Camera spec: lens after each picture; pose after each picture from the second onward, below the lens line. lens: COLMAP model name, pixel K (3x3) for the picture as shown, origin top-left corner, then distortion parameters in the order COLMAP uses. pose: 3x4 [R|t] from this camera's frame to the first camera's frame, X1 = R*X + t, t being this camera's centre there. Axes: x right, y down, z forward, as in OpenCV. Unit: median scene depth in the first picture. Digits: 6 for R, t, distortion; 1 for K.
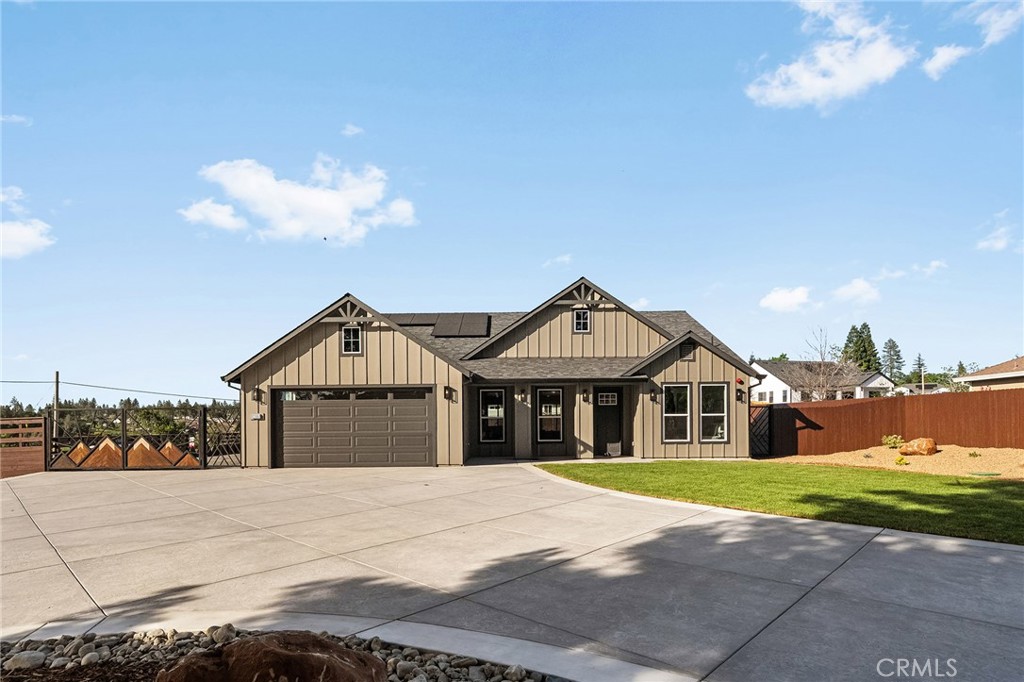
lens RADIAL K [[530.6, 0, 511.8], [0, 530.6, 386.2], [0, 0, 1]] dist [-0.001395, -0.000119]
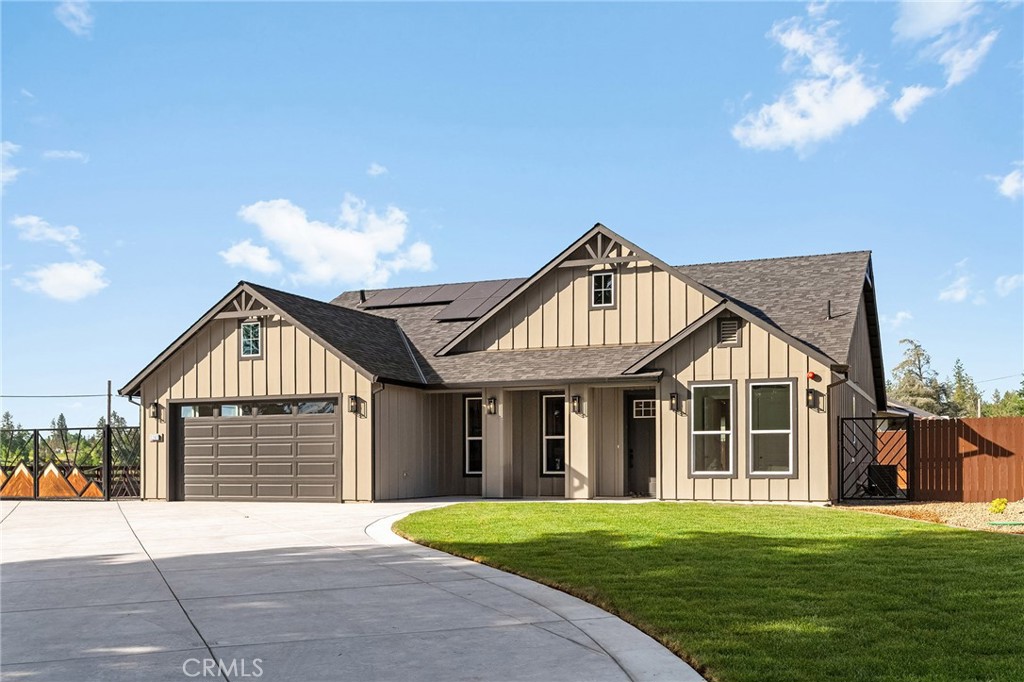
lens RADIAL K [[1015.1, 0, 514.2], [0, 1015.1, 392.1], [0, 0, 1]] dist [0.002941, -0.010279]
pose [[0.927662, -0.022550, -0.372739, 0.546442], [0.024446, 0.999701, 0.000360, -0.000087], [0.372620, -0.009446, 0.927936, -0.223456]]
